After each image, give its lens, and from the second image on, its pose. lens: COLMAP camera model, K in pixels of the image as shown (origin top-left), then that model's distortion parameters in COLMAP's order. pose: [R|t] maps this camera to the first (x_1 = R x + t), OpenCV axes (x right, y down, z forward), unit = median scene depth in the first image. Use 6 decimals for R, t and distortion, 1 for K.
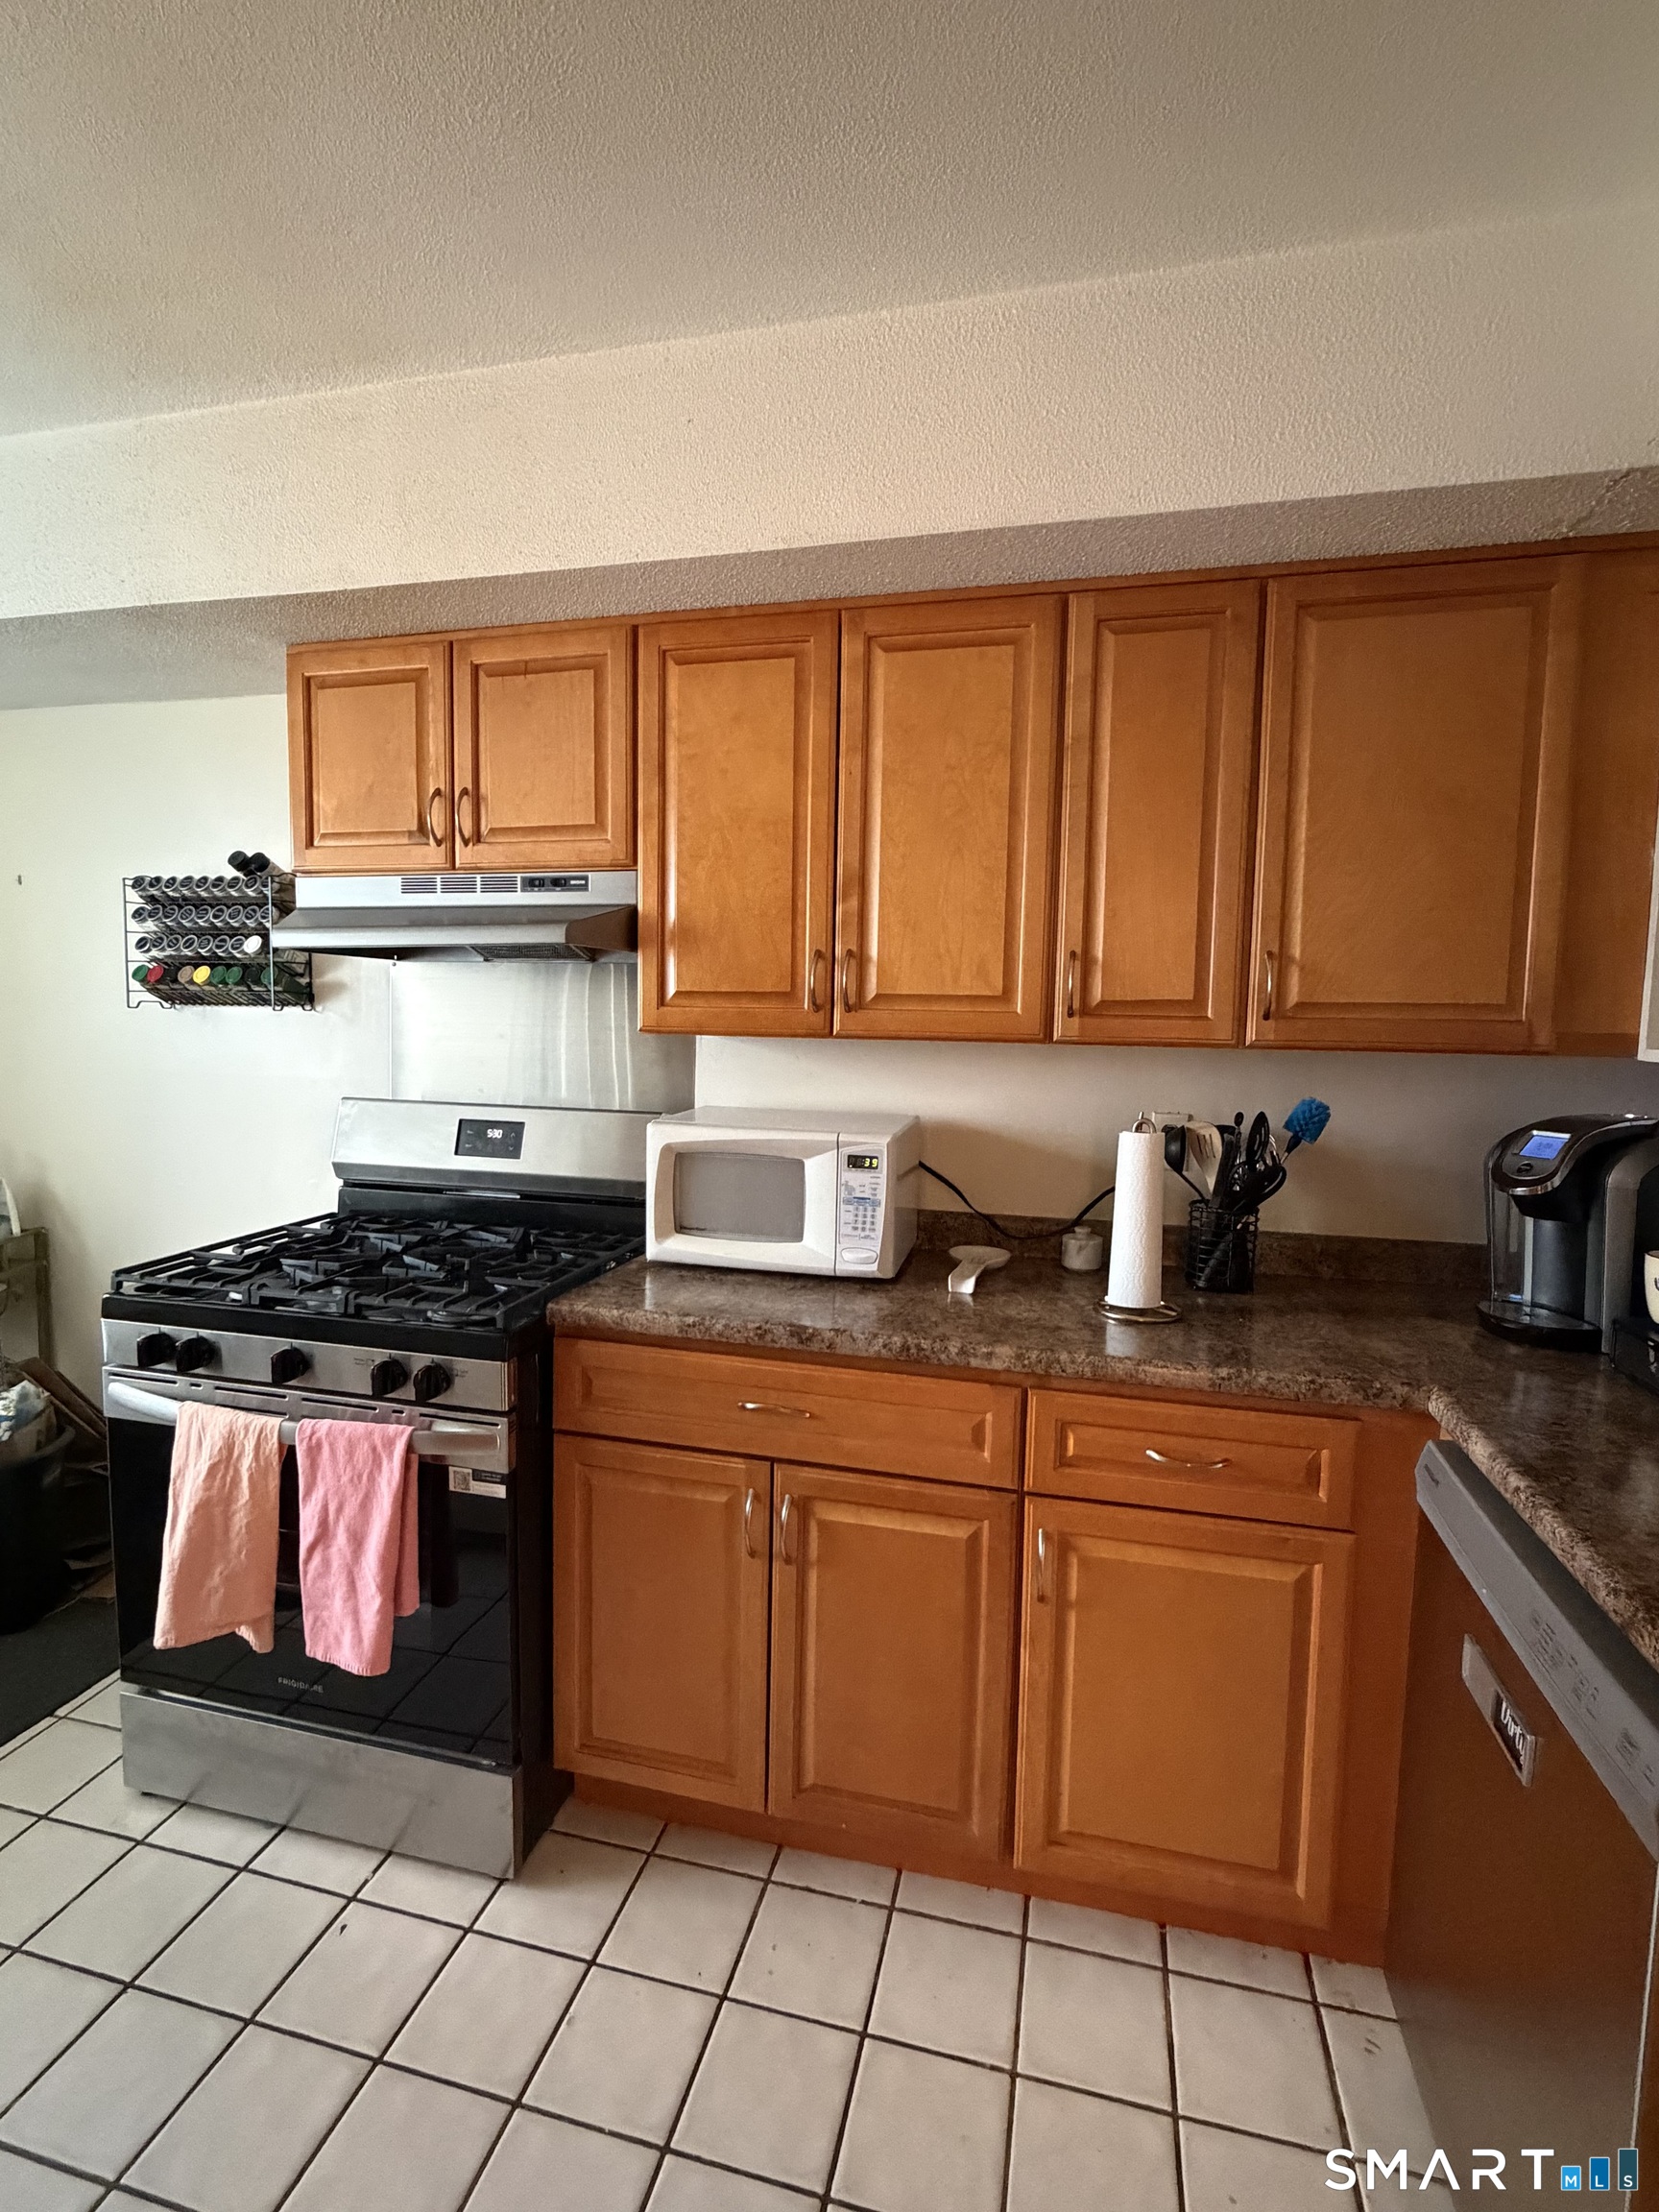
lens RADIAL K [[1039.7, 0, 829.3], [0, 1039.7, 1108.1], [0, 0, 1]] dist [0.001424, -0.002185]
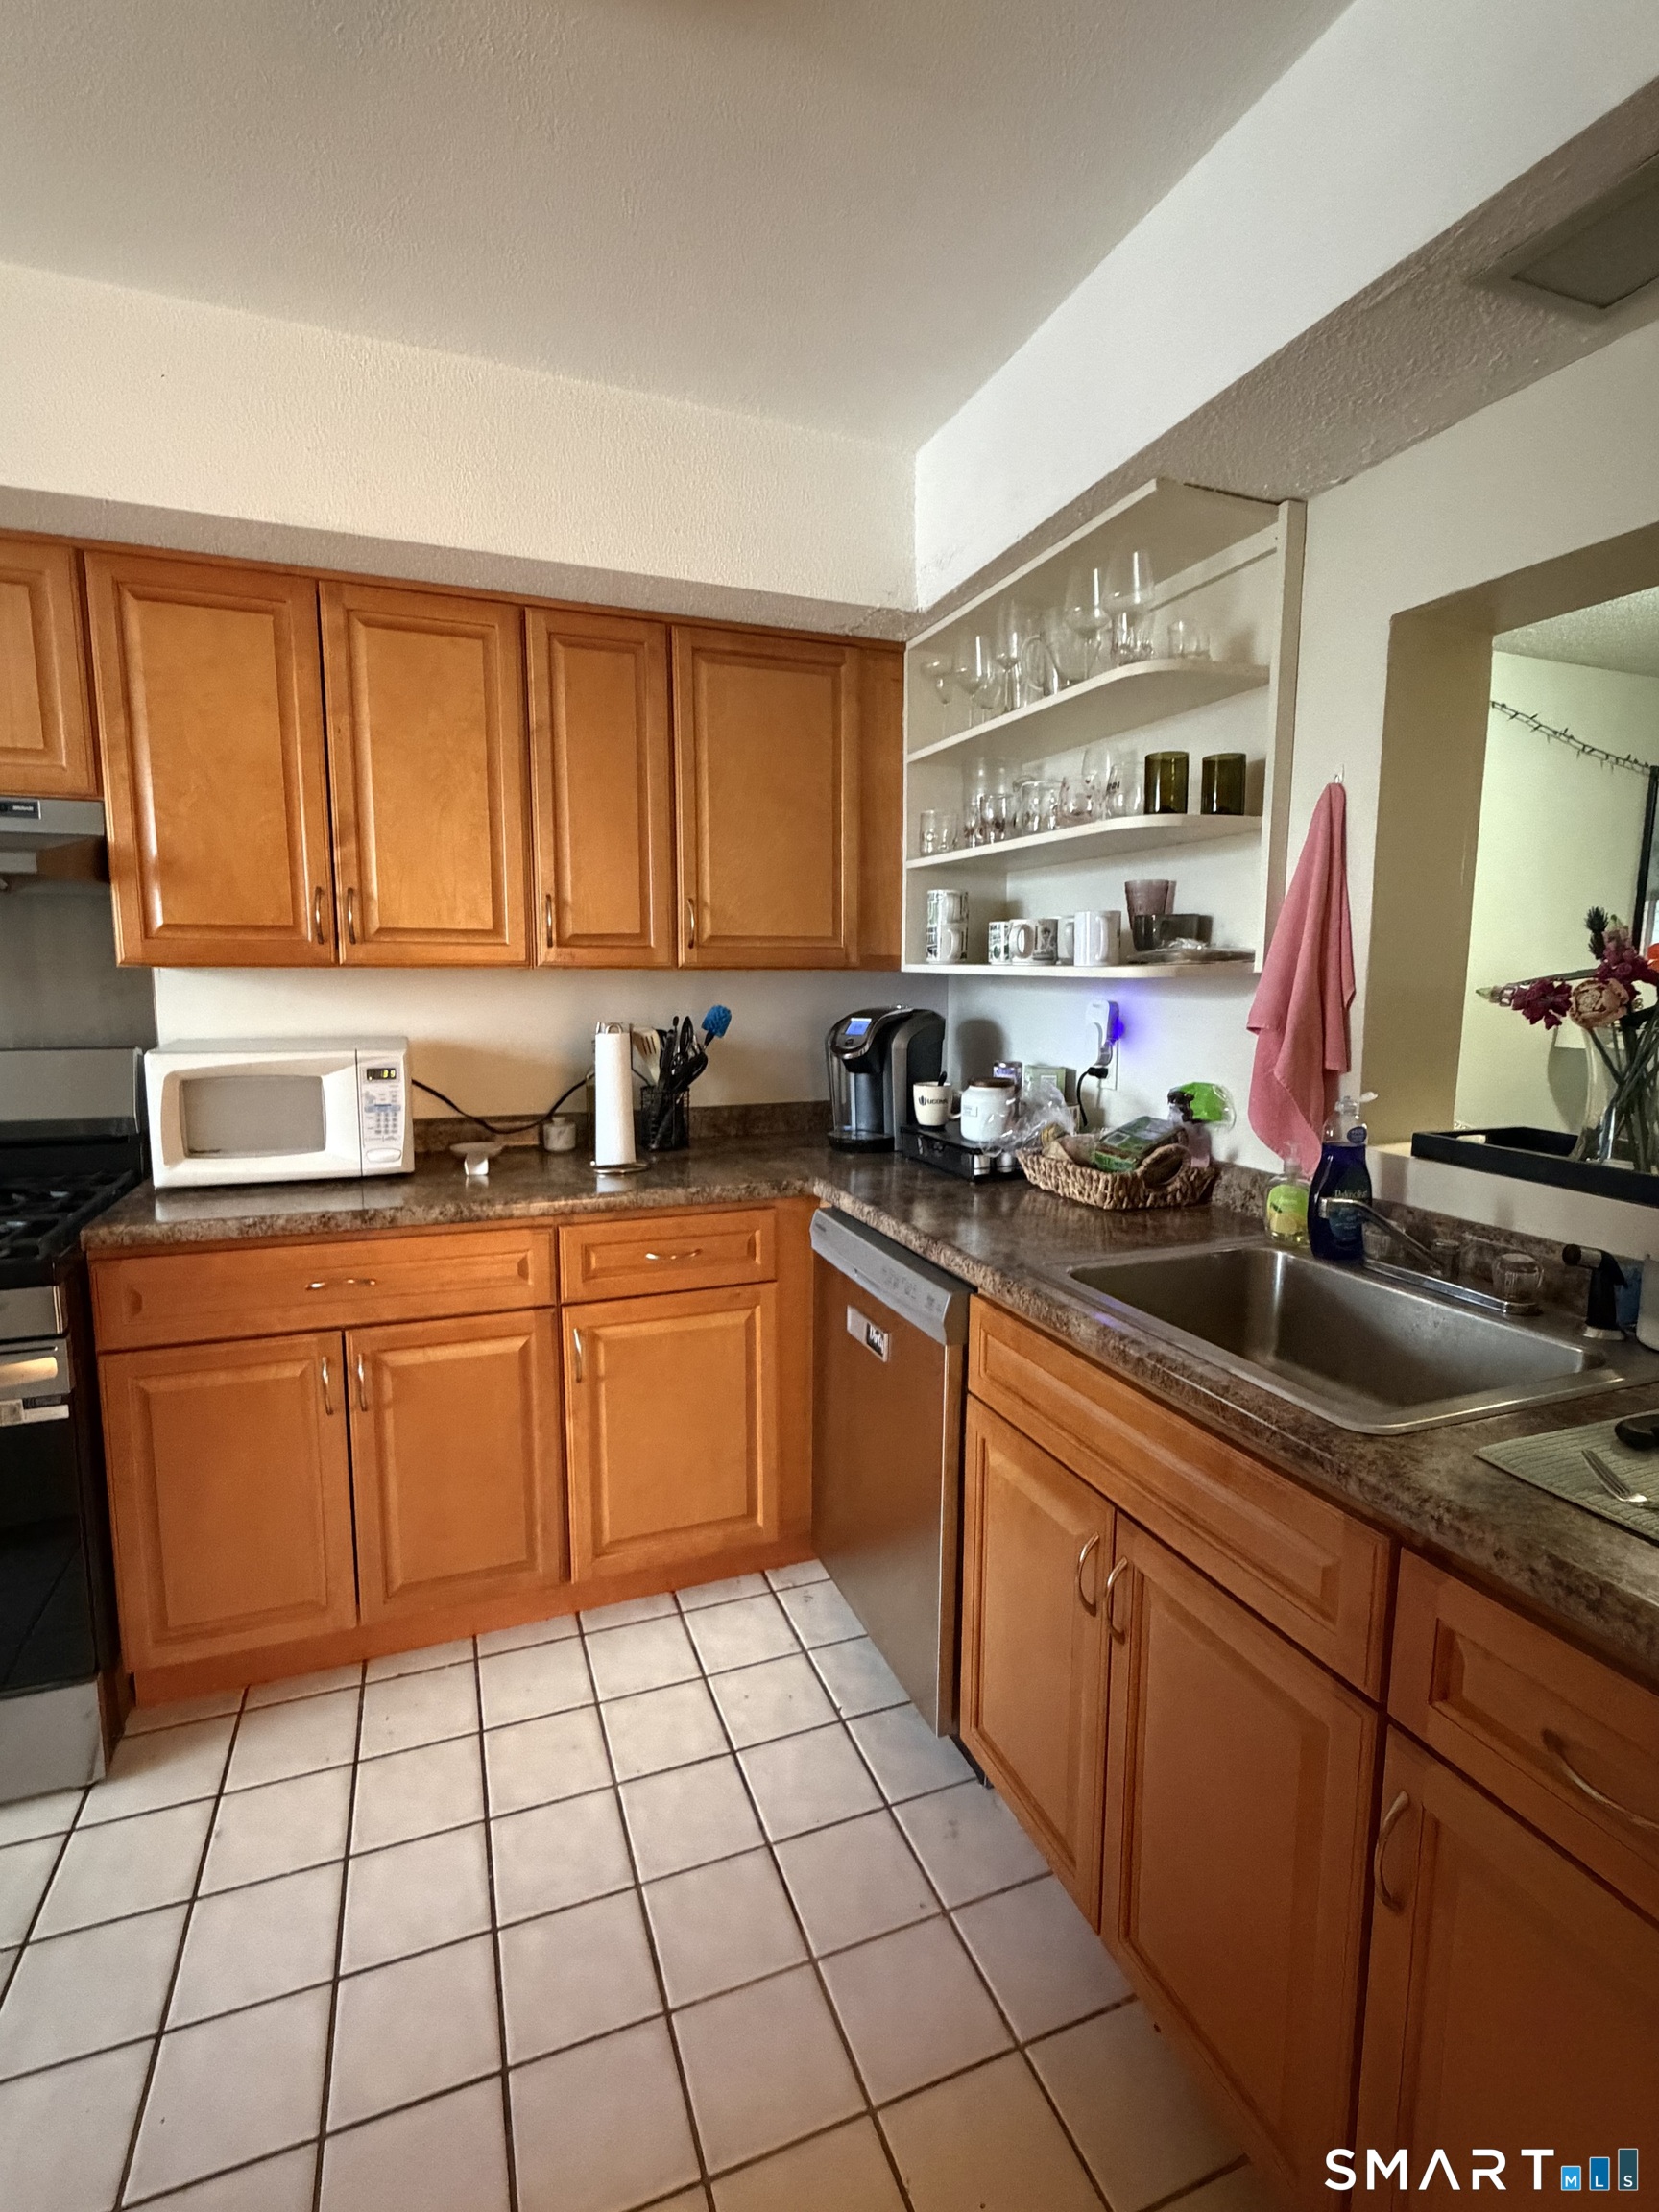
lens RADIAL K [[1039.7, 0, 831.8], [0, 1039.7, 1099.9], [0, 0, 1]] dist [0.001424, -0.002185]
pose [[0.816179, -0.086642, 0.571266, -0.239957], [0.059879, 0.996053, 0.065518, 0.037911], [-0.574688, -0.019267, 0.818146, -0.253594]]
